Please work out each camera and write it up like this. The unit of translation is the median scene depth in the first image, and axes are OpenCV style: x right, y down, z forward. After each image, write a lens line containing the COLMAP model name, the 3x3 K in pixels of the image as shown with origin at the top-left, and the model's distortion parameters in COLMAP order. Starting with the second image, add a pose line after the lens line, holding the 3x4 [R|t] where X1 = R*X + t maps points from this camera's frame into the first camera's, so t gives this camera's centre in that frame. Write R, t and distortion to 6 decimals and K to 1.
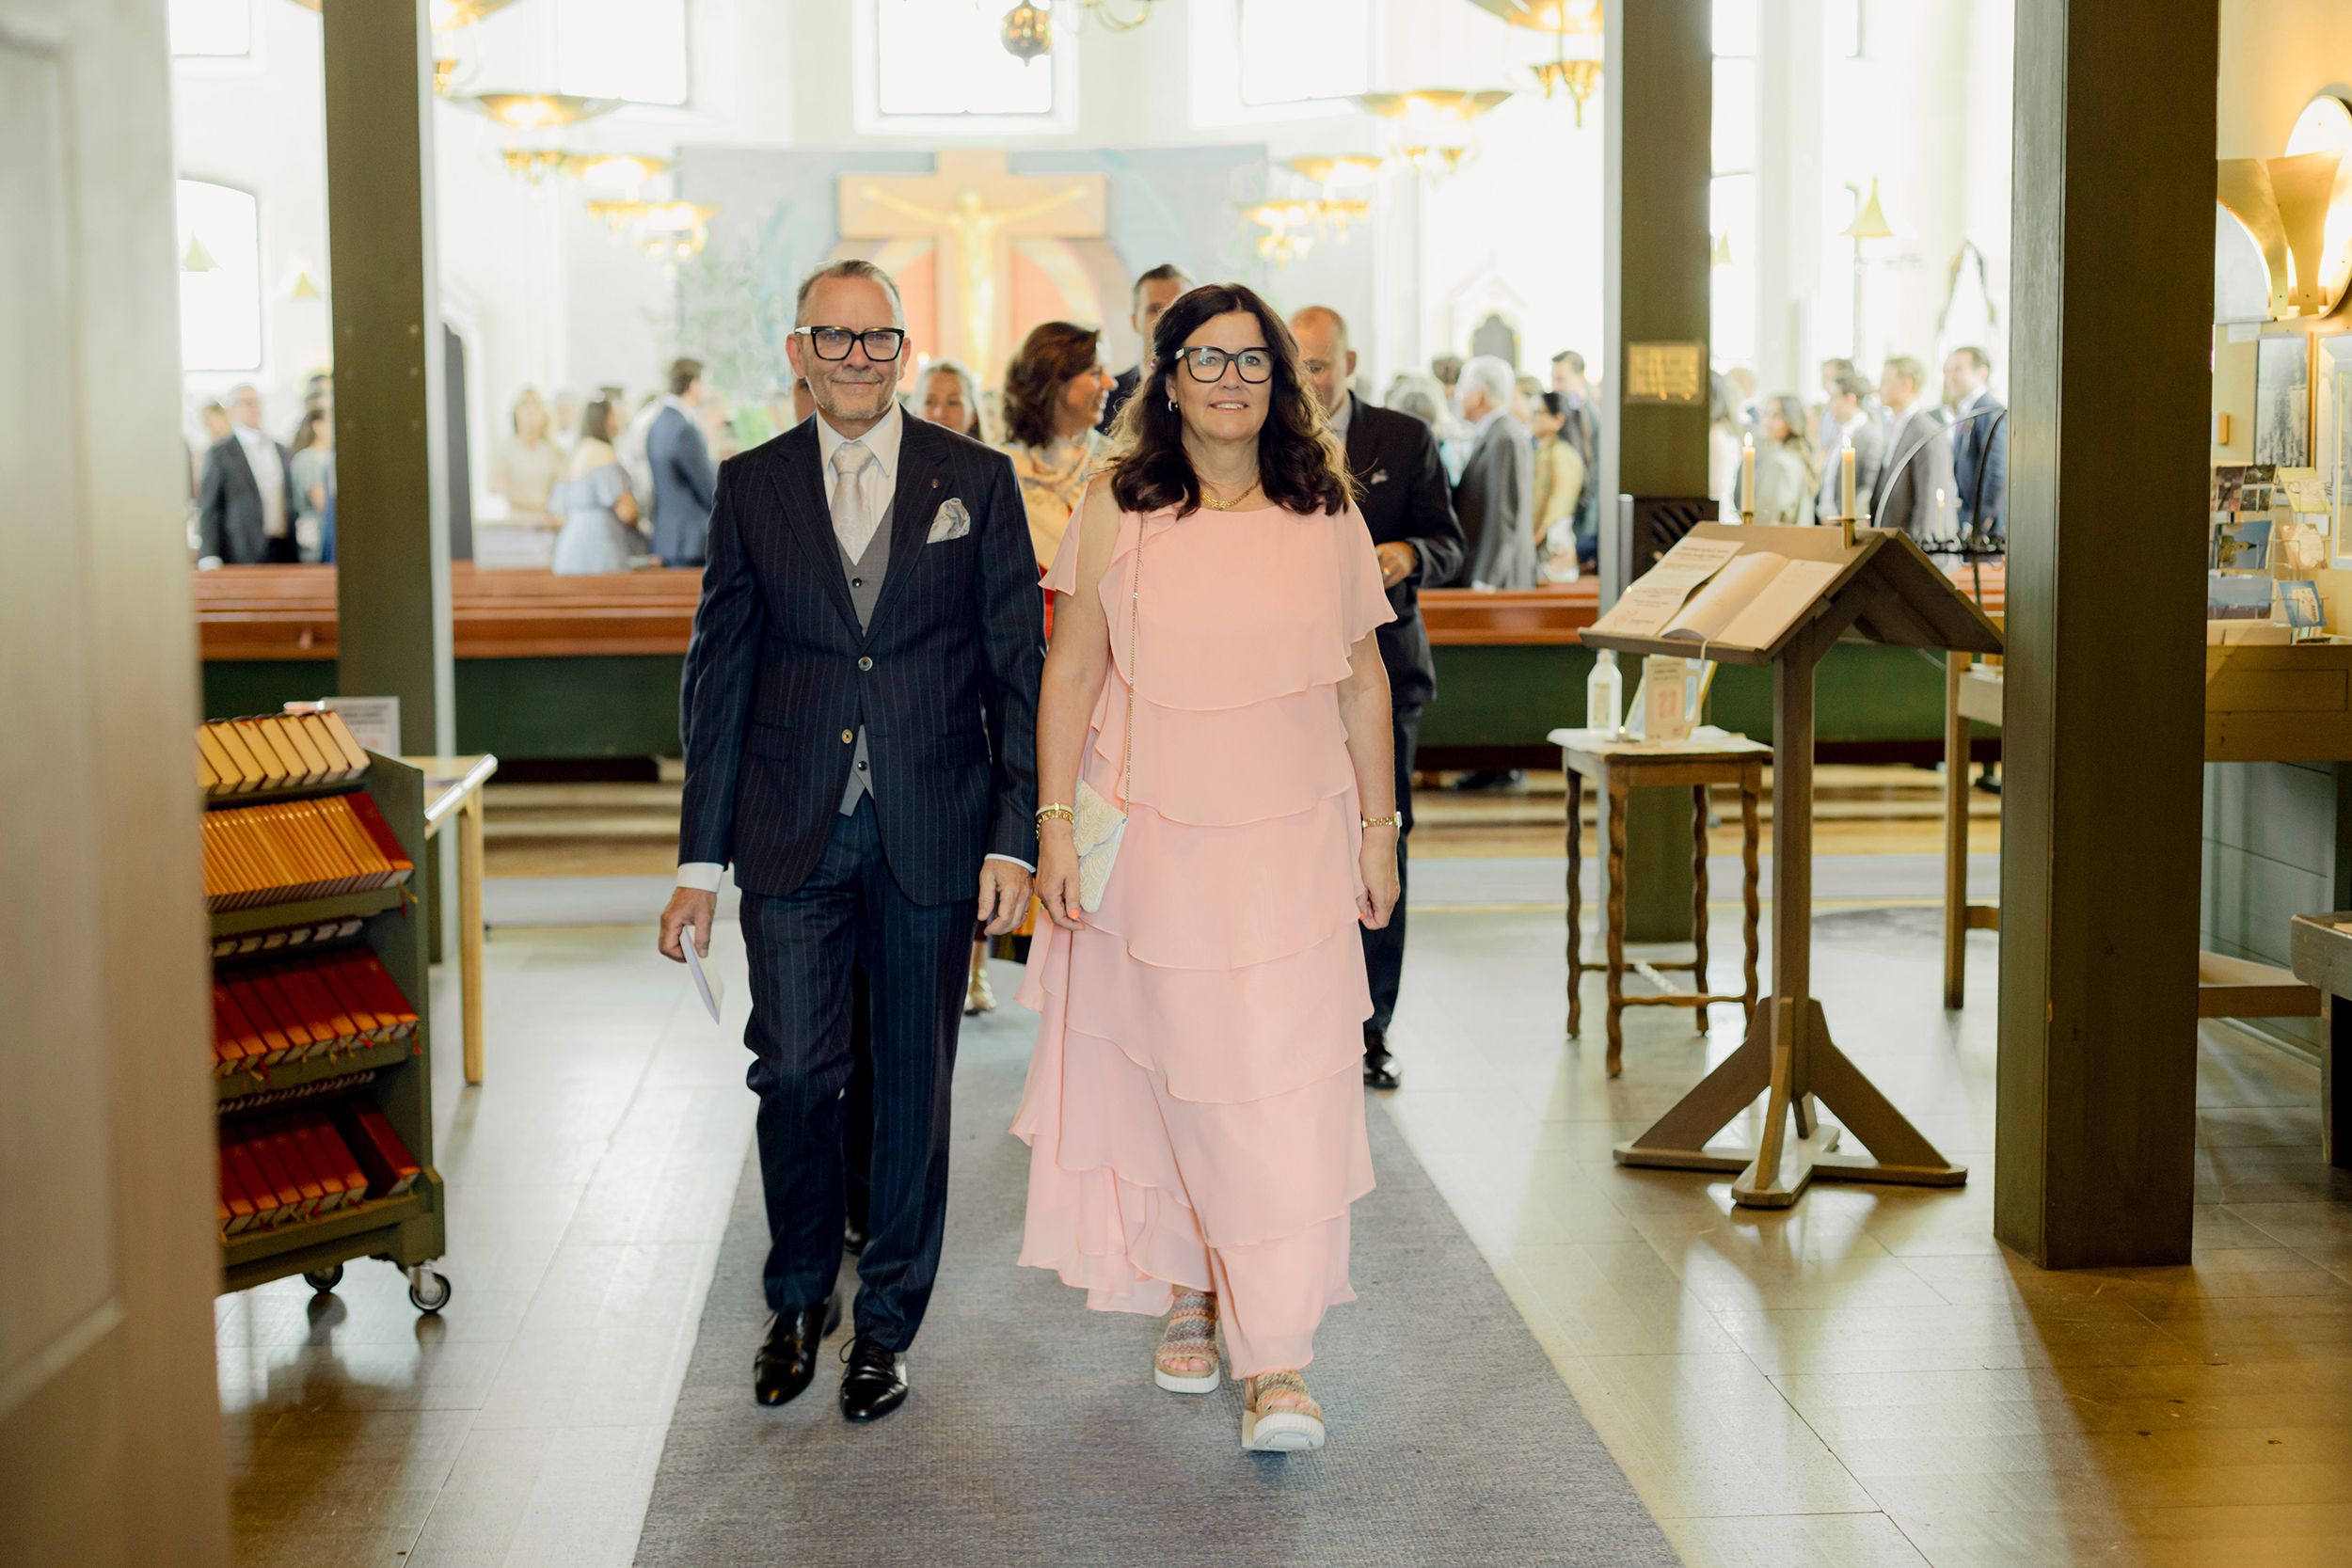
lens RADIAL K [[3391.1, 0, 1176.0], [0, 3391.1, 784.0], [0, 0, 1]] dist [0.011253, -0.033404]
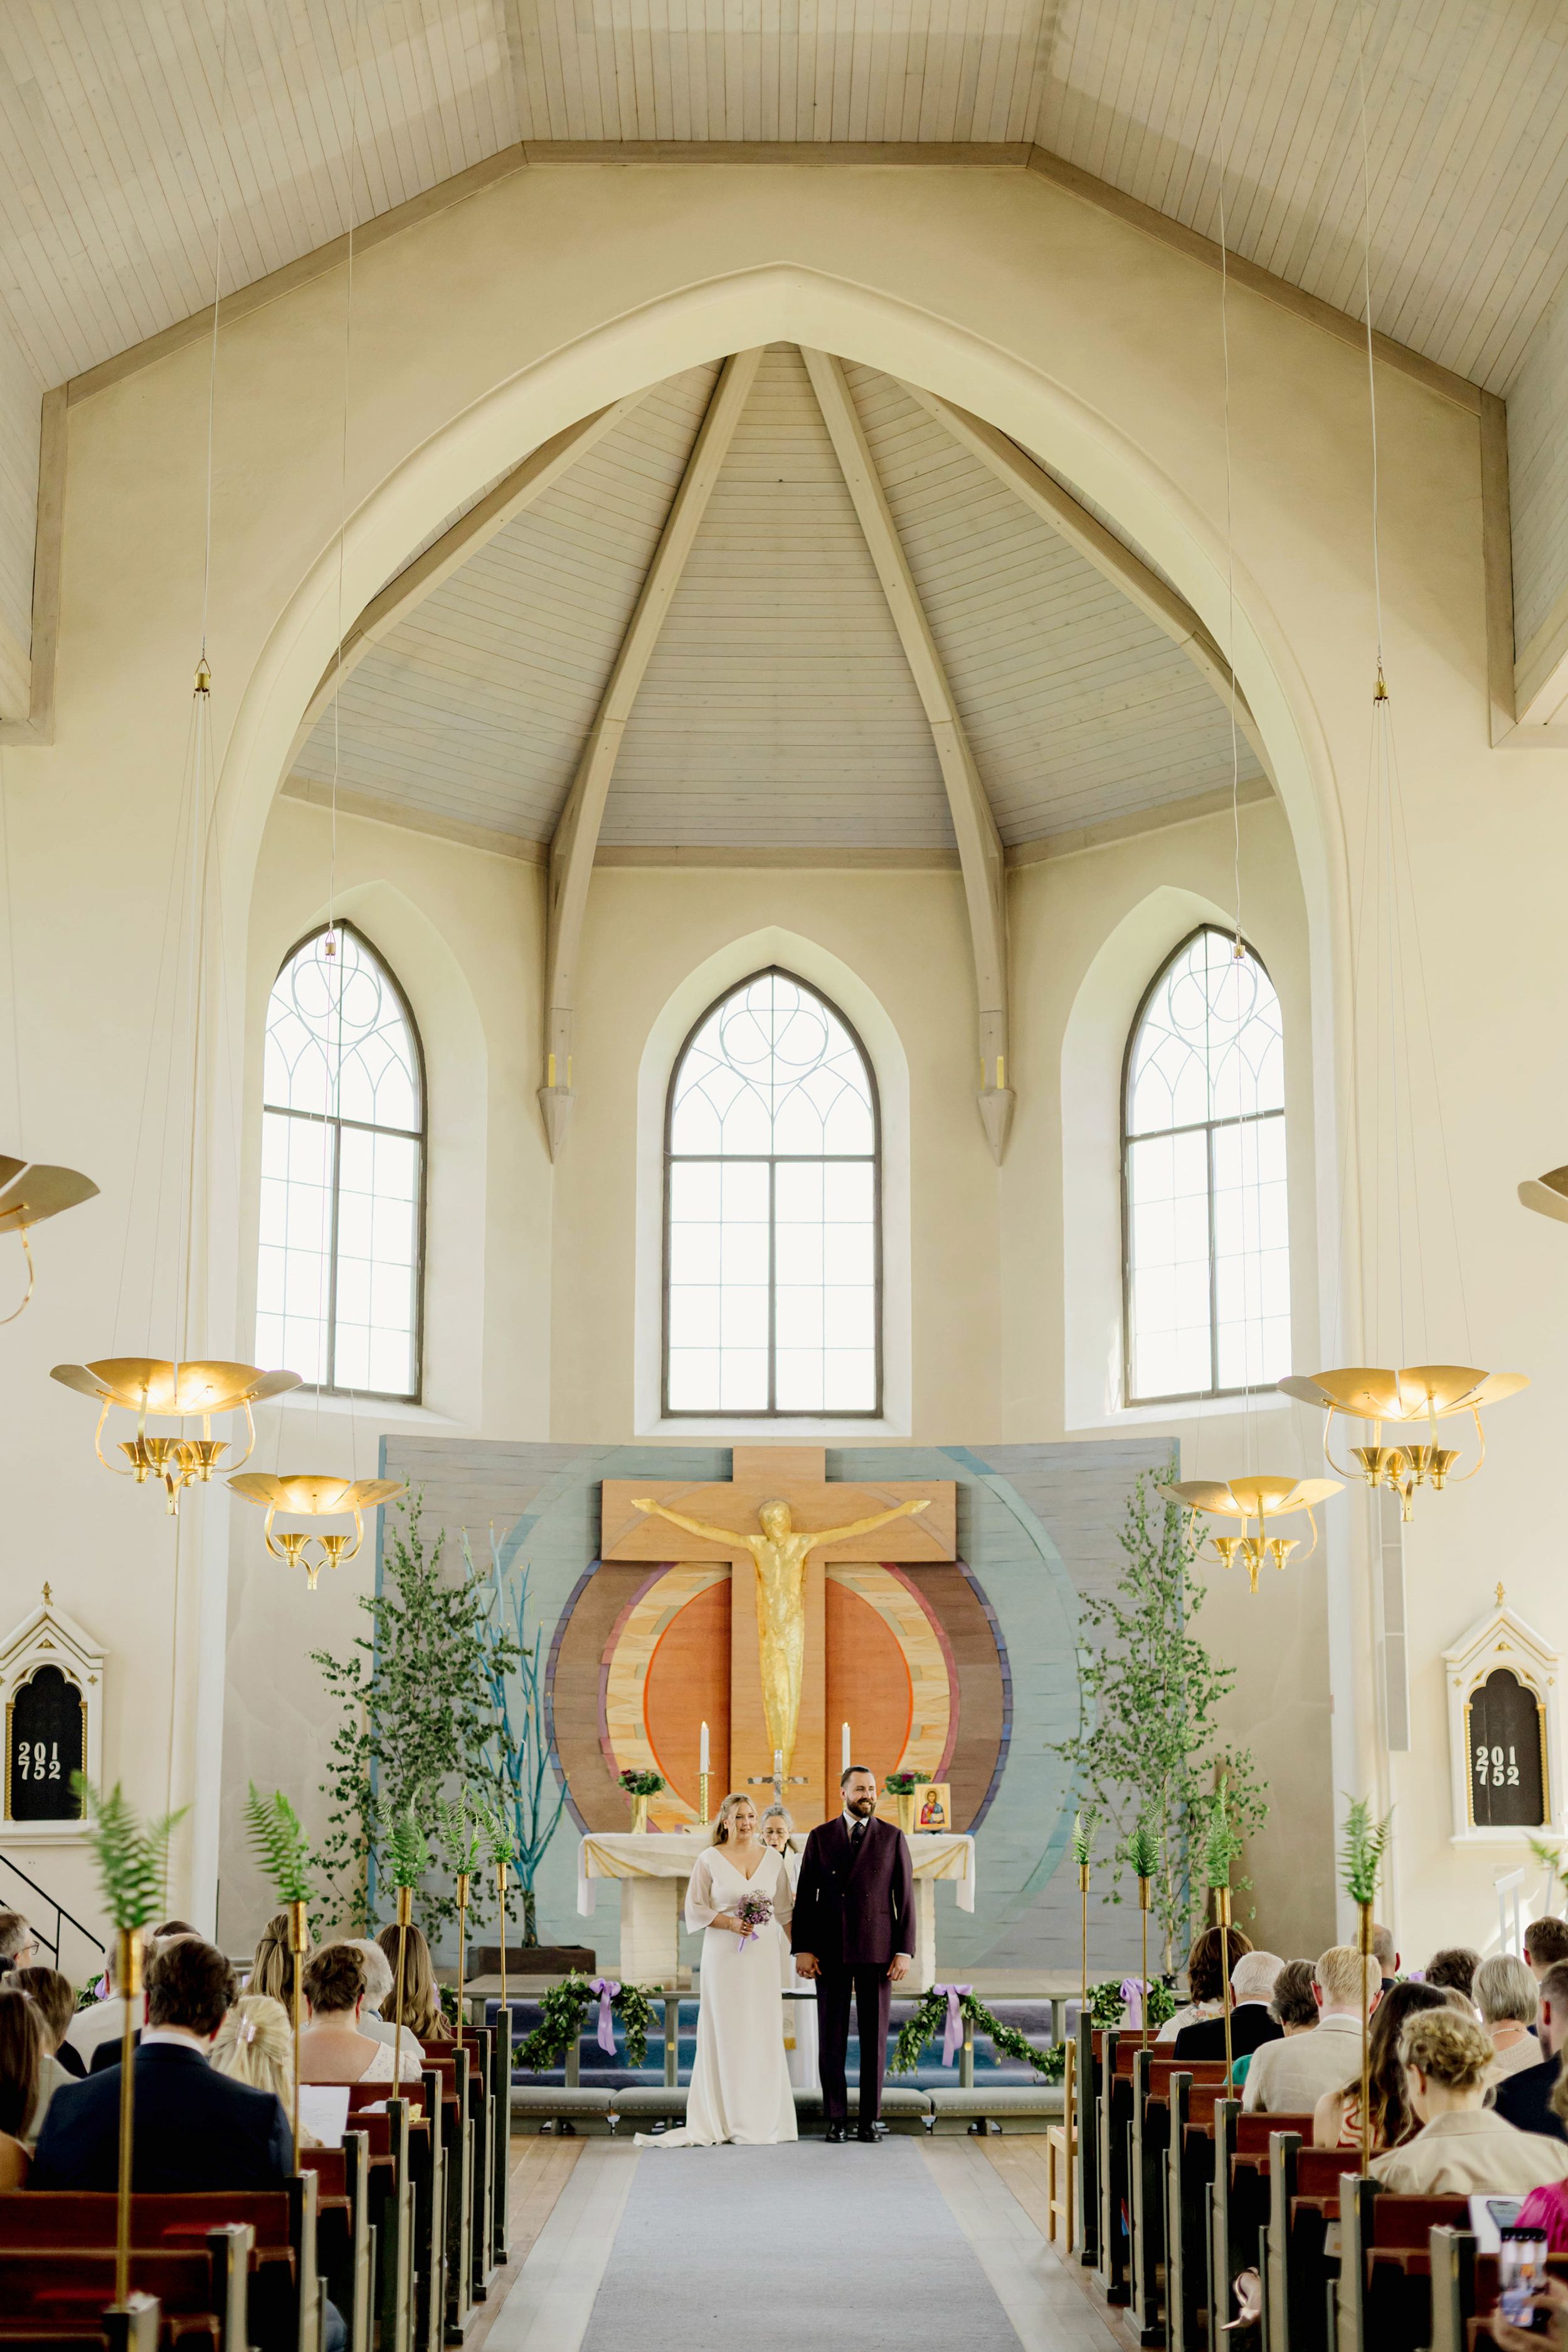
lens RADIAL K [[3441.5, 0, 748.0], [0, 3441.5, 1146.4], [0, 0, 1]] dist [0.000115, -0.010021]
pose [[0.997864, 0.001053, -0.065314, -0.017390], [-0.020247, 0.955612, -0.293932, -0.027166], [0.062106, 0.294626, 0.953592, 0.255554]]
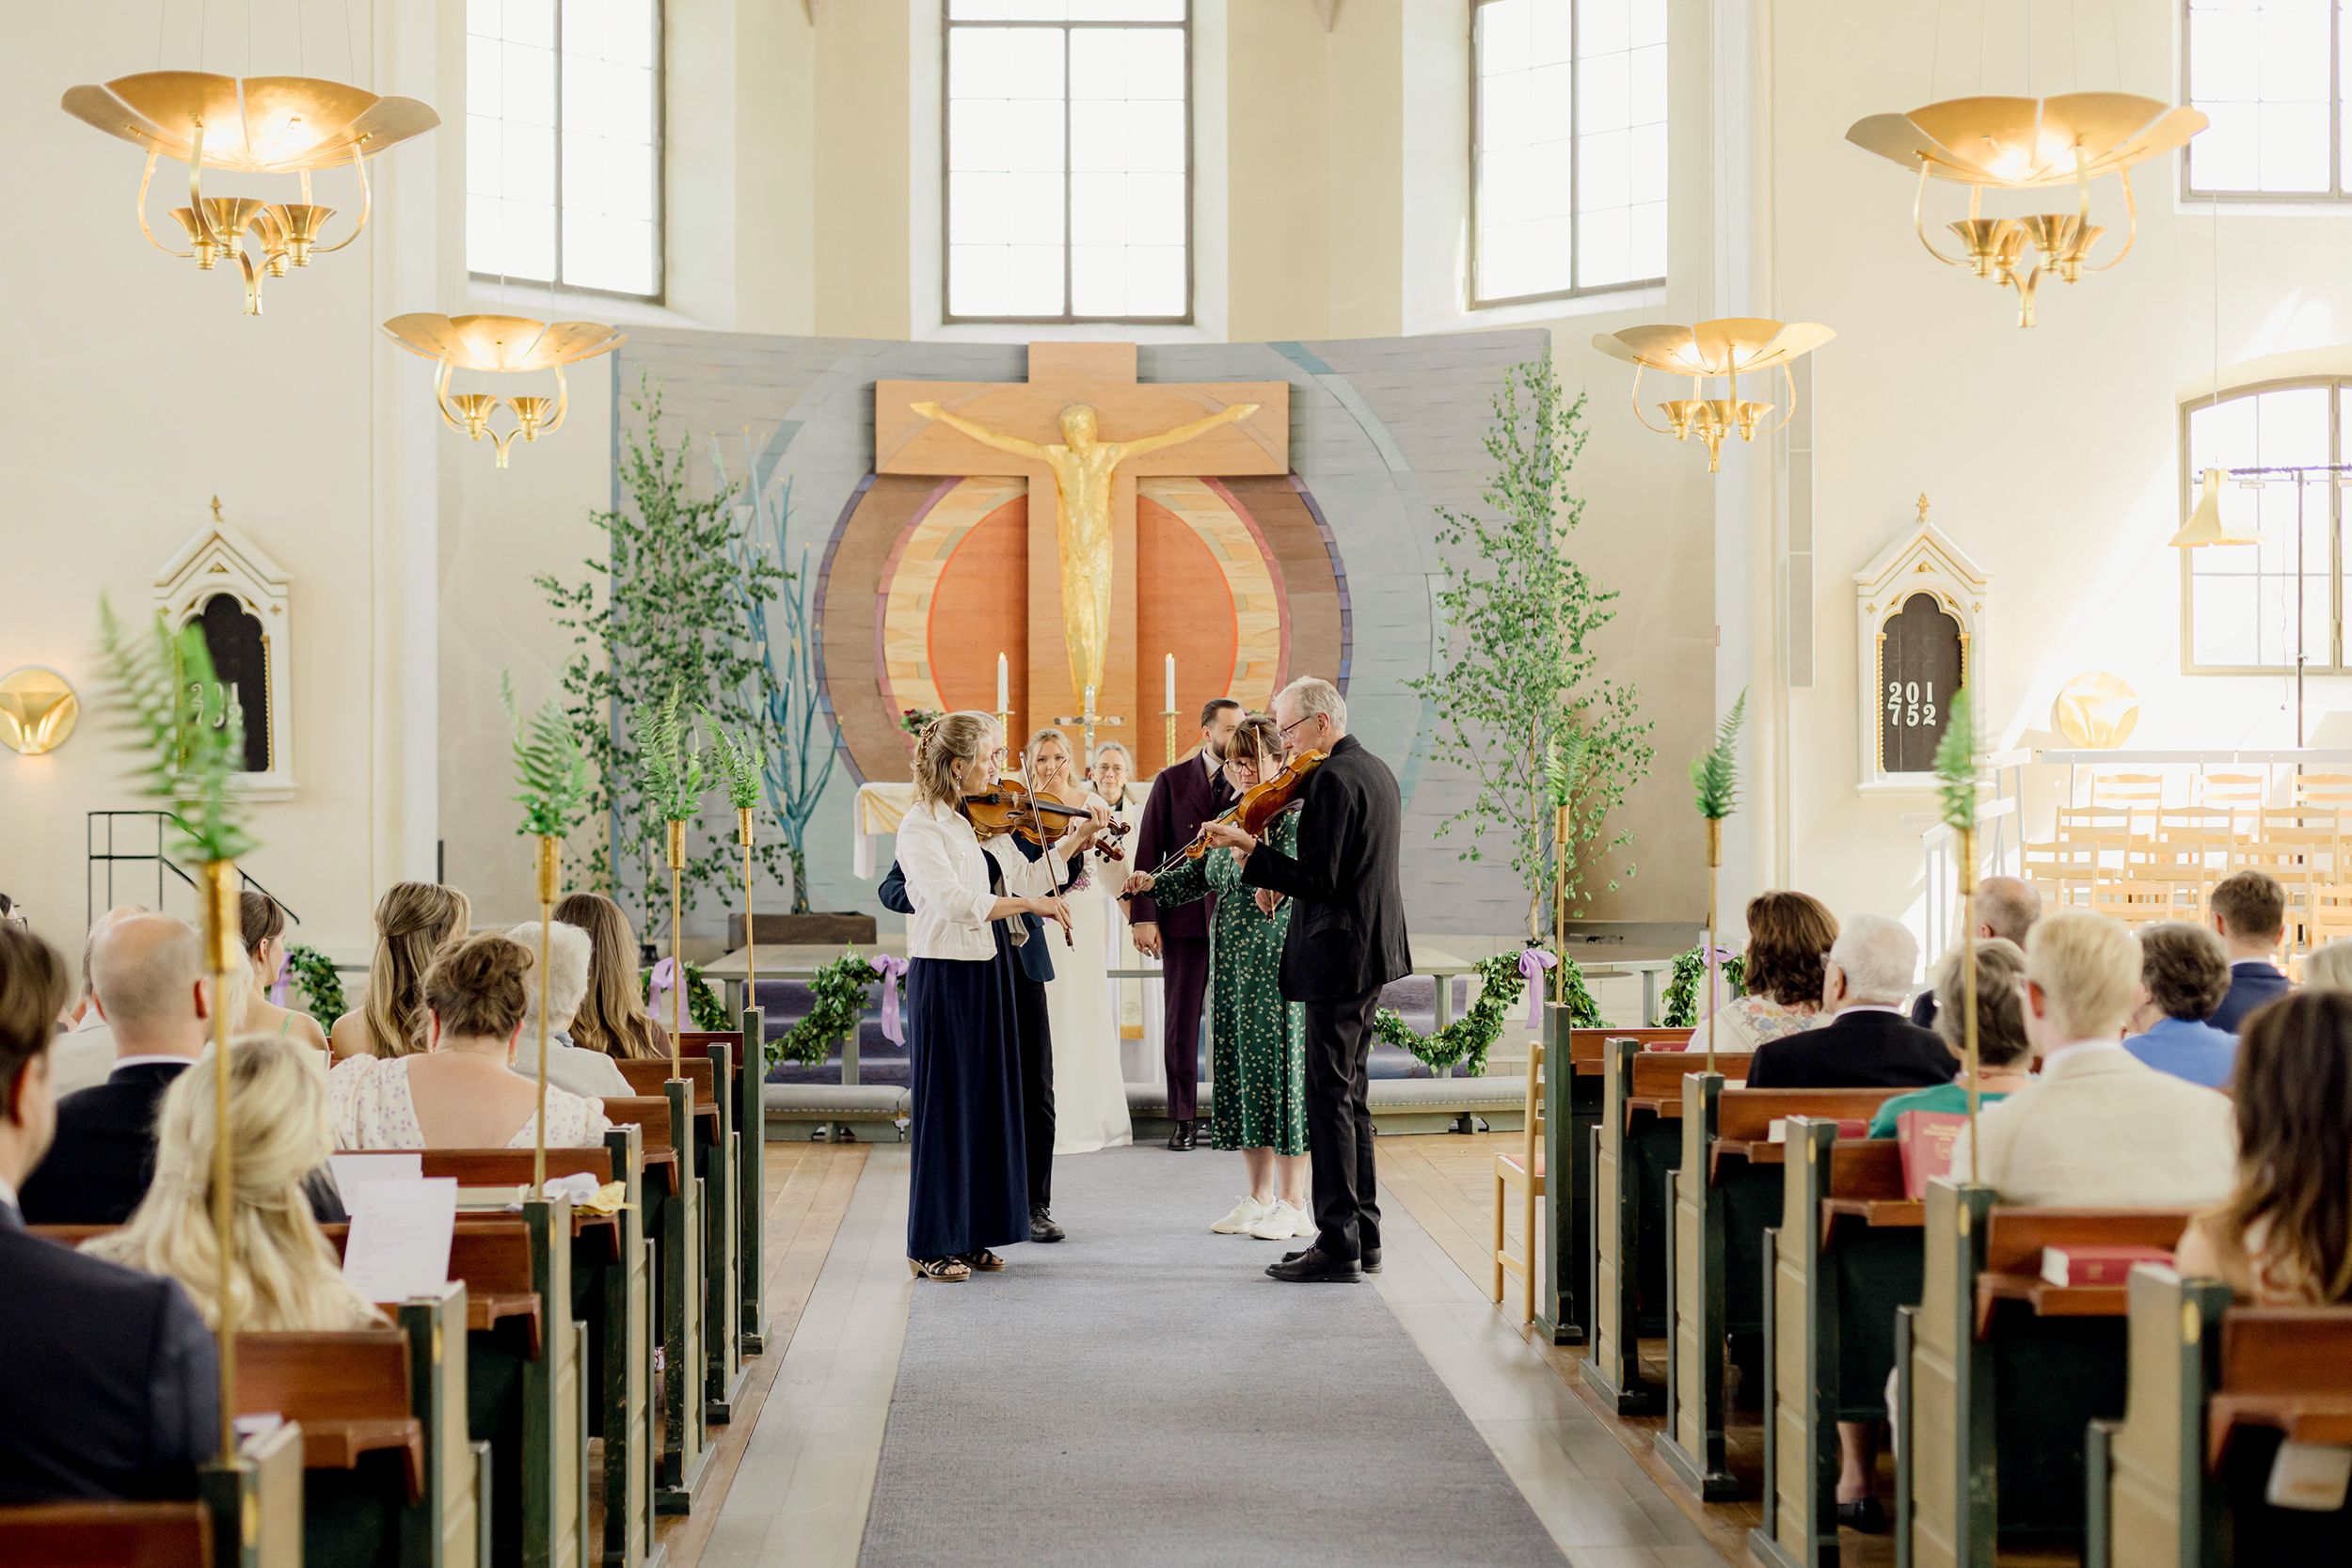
lens RADIAL K [[3391.1, 0, 1176.0], [0, 3391.1, 784.0], [0, 0, 1]] dist [0.011253, -0.033404]
pose [[0.999808, 0.008481, -0.017653, -0.030461], [-0.010303, 0.994337, -0.105776, -0.036537], [0.016656, 0.105937, 0.994233, 0.371873]]
